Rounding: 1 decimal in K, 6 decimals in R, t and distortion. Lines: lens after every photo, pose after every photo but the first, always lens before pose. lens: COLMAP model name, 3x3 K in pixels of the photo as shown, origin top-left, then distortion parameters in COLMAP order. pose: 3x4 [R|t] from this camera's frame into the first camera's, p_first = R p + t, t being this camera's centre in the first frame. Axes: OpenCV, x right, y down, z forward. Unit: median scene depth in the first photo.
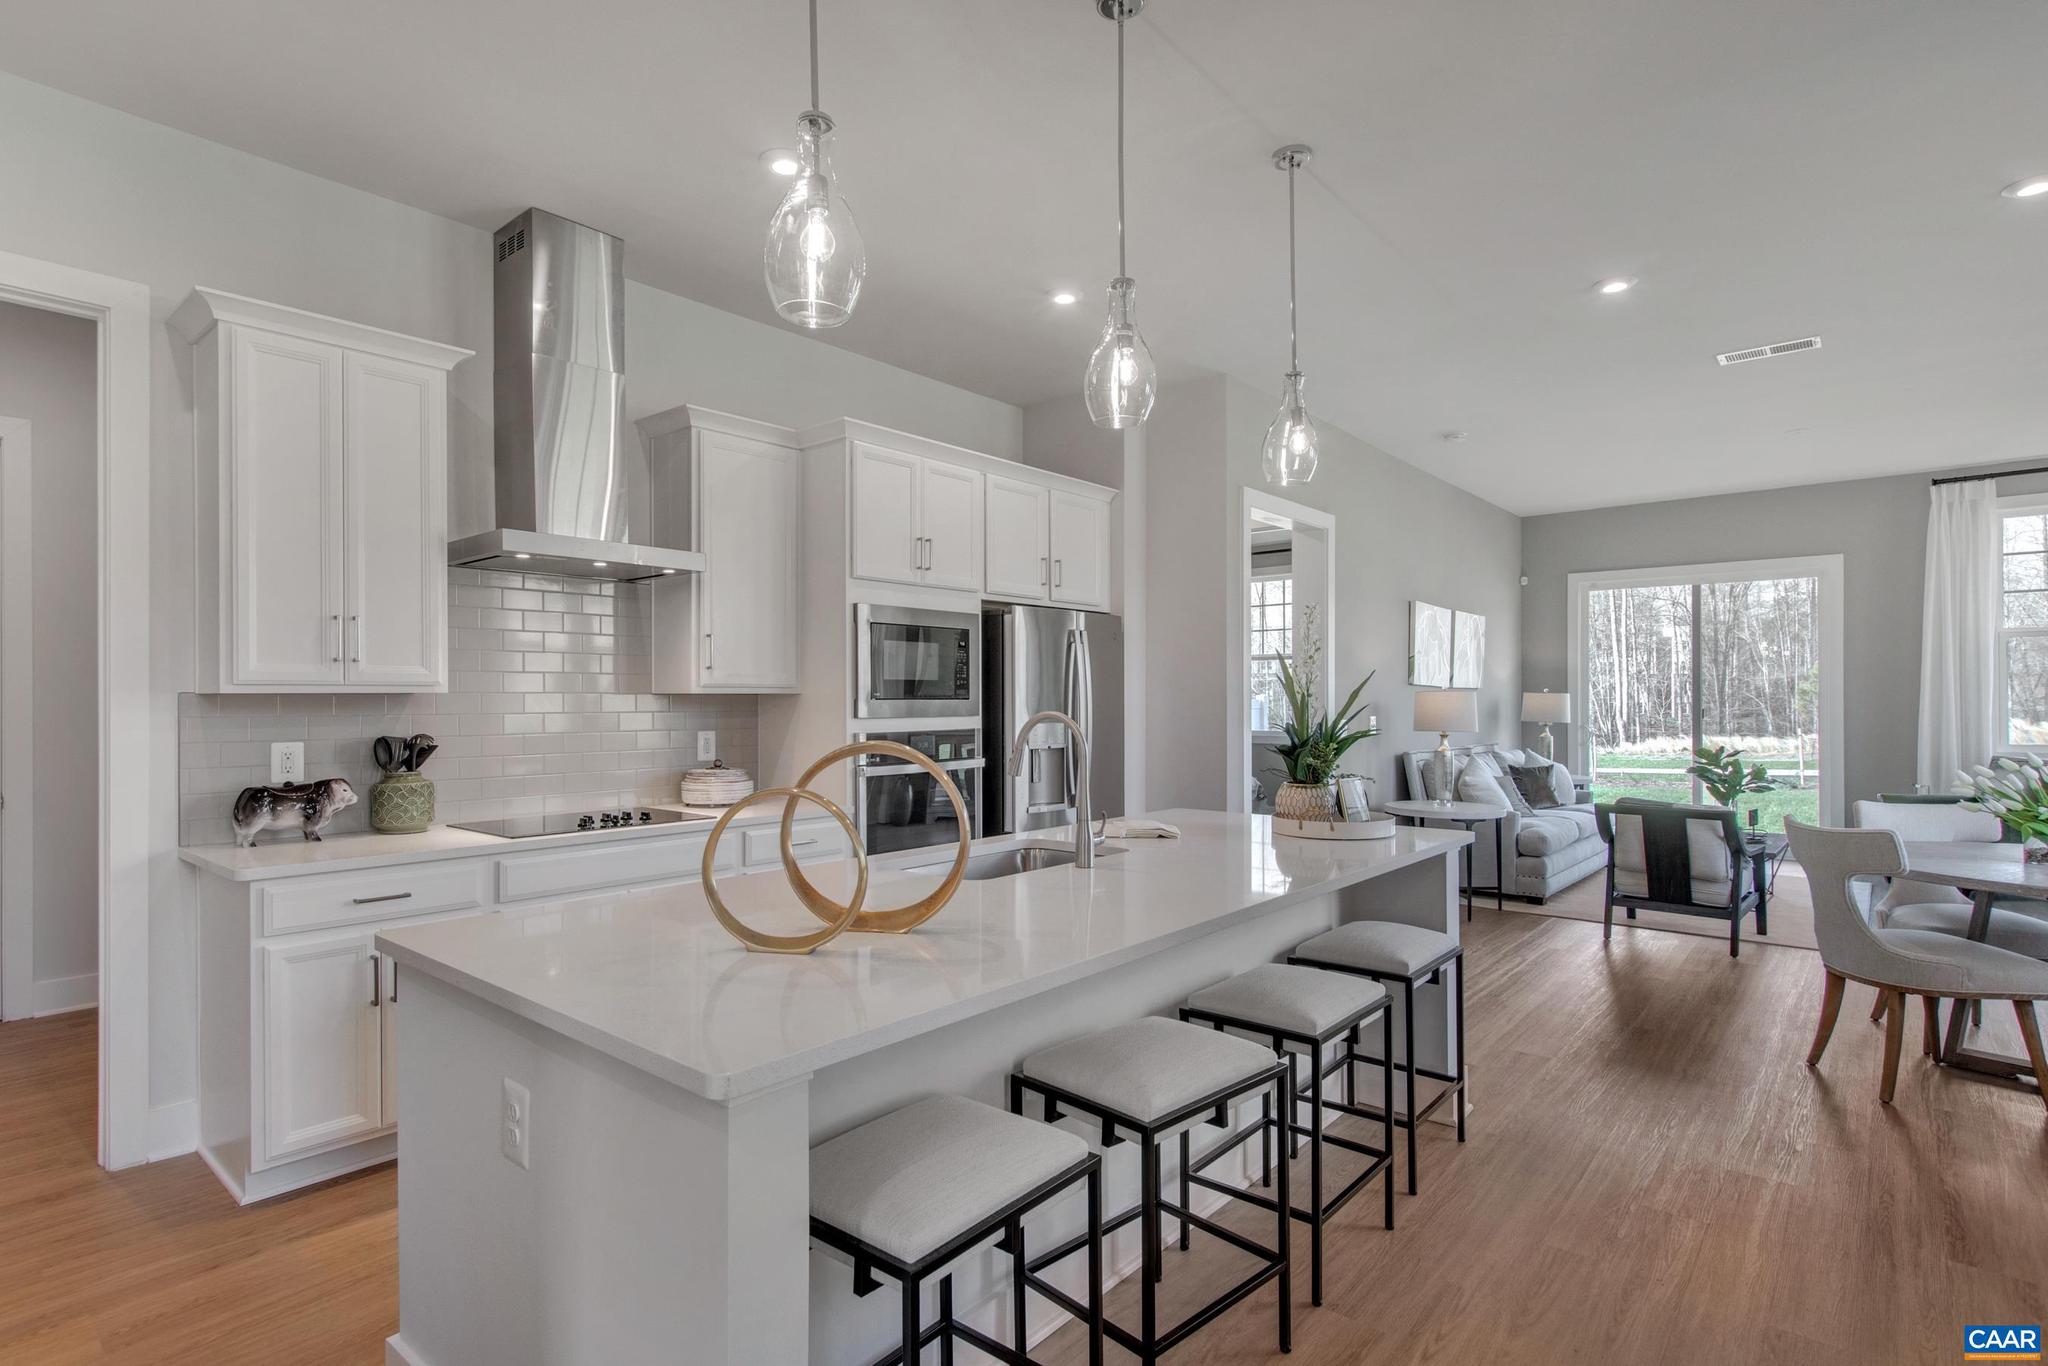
lens RADIAL K [[1026.9, 0, 972.6], [0, 1026.9, 698.5], [0, 0, 1]] dist [0.000422, -0.001370]
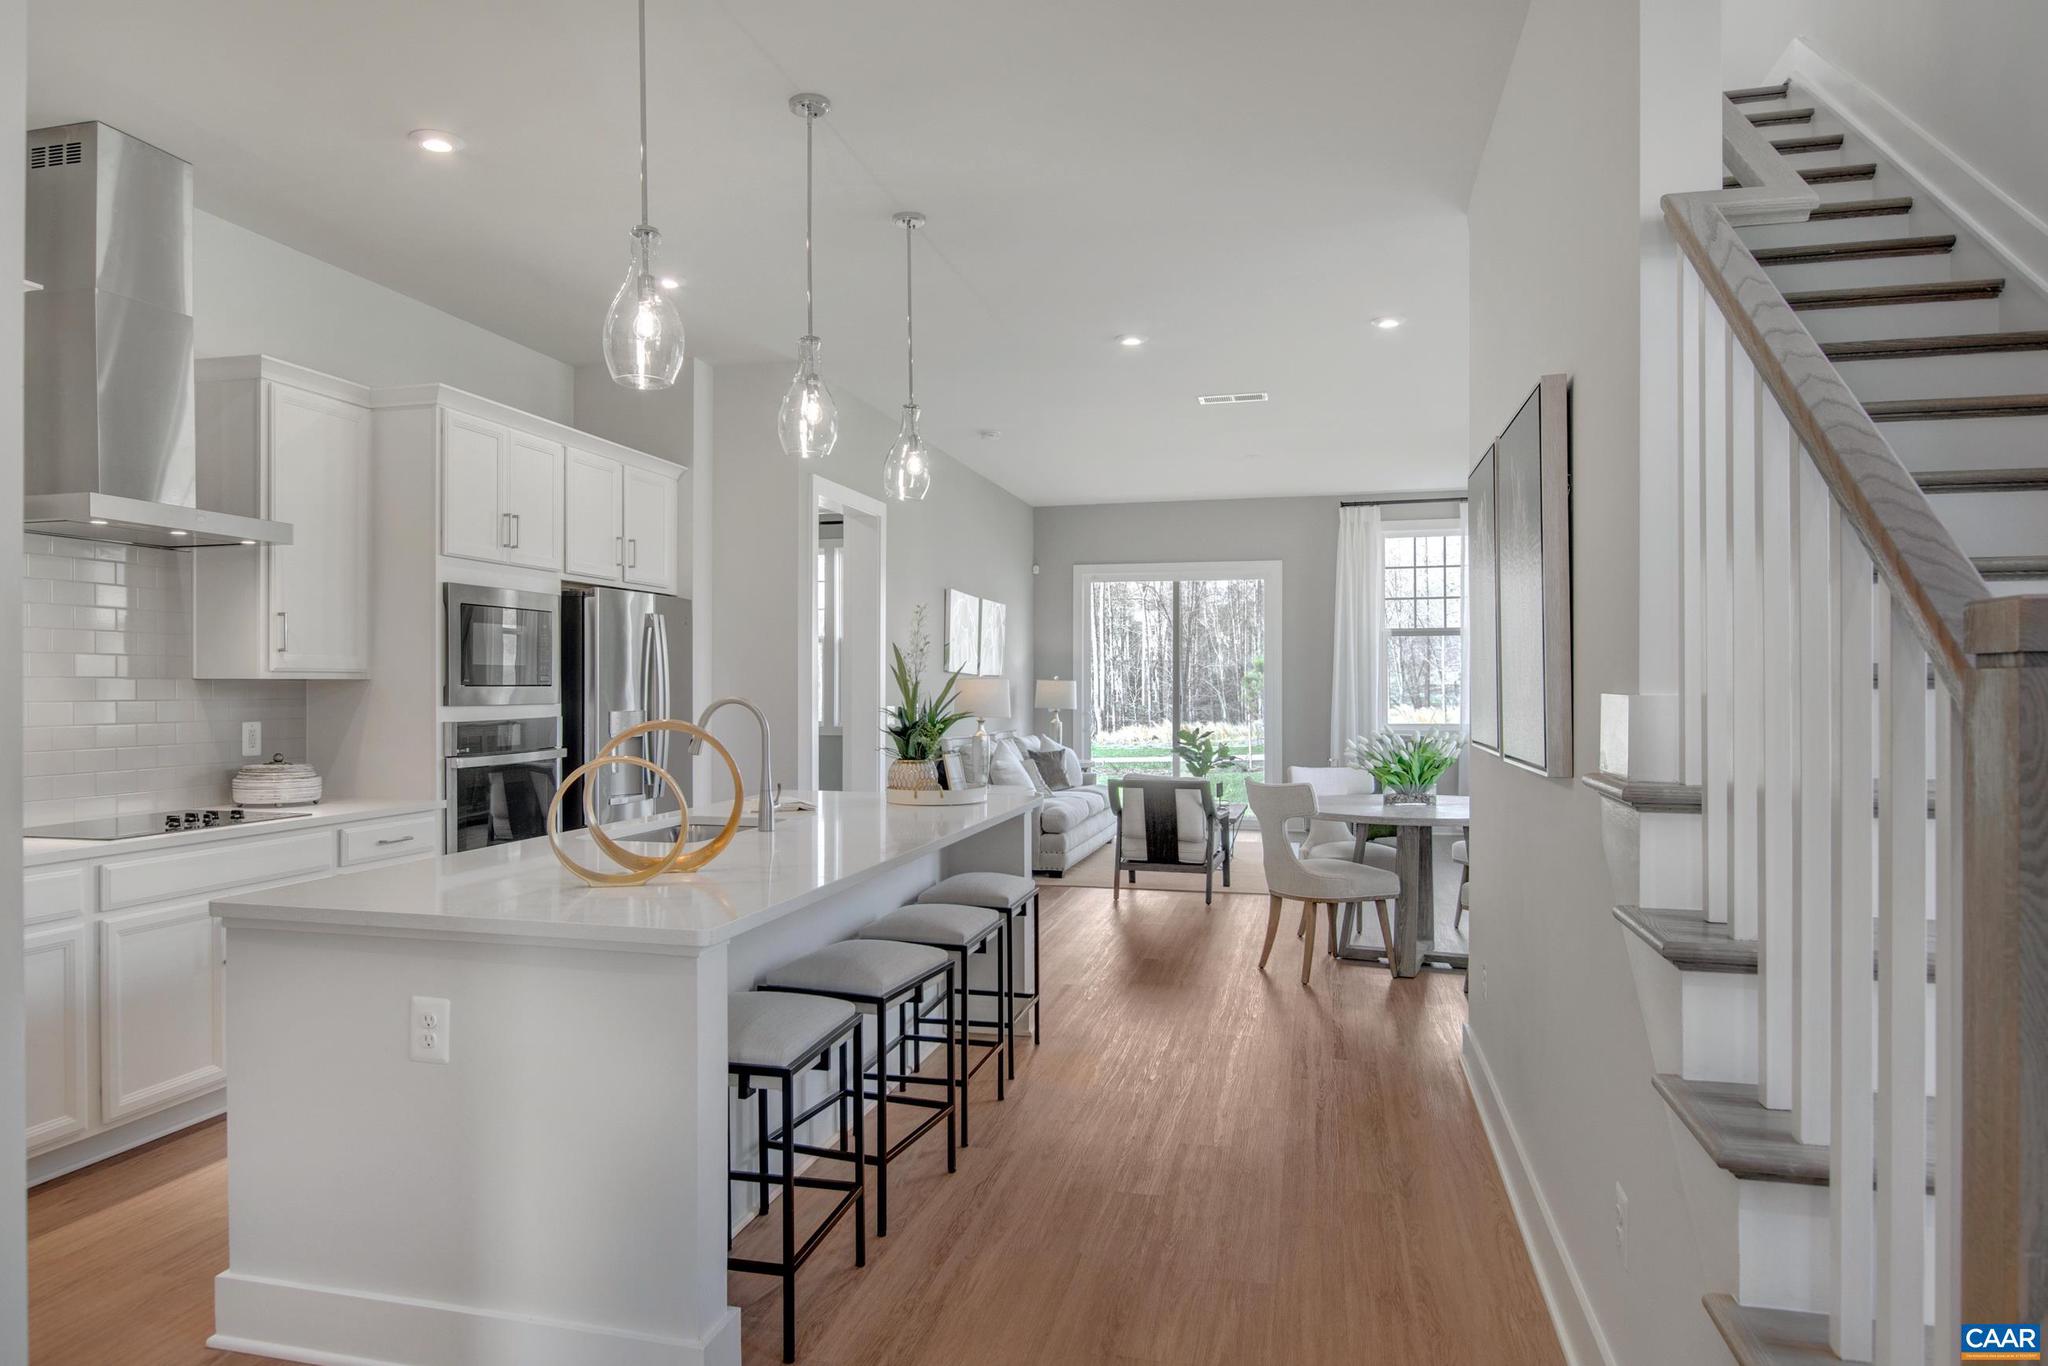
lens RADIAL K [[1288.9, 0, 962.5], [0, 1288.9, 693.0], [0, 0, 1]] dist [-0.042285, 0.004365]
pose [[0.895958, -0.001090, 0.444137, -0.183676], [-0.001695, 0.999981, 0.005874, -0.000132], [-0.444135, -0.006016, 0.895940, -0.216165]]
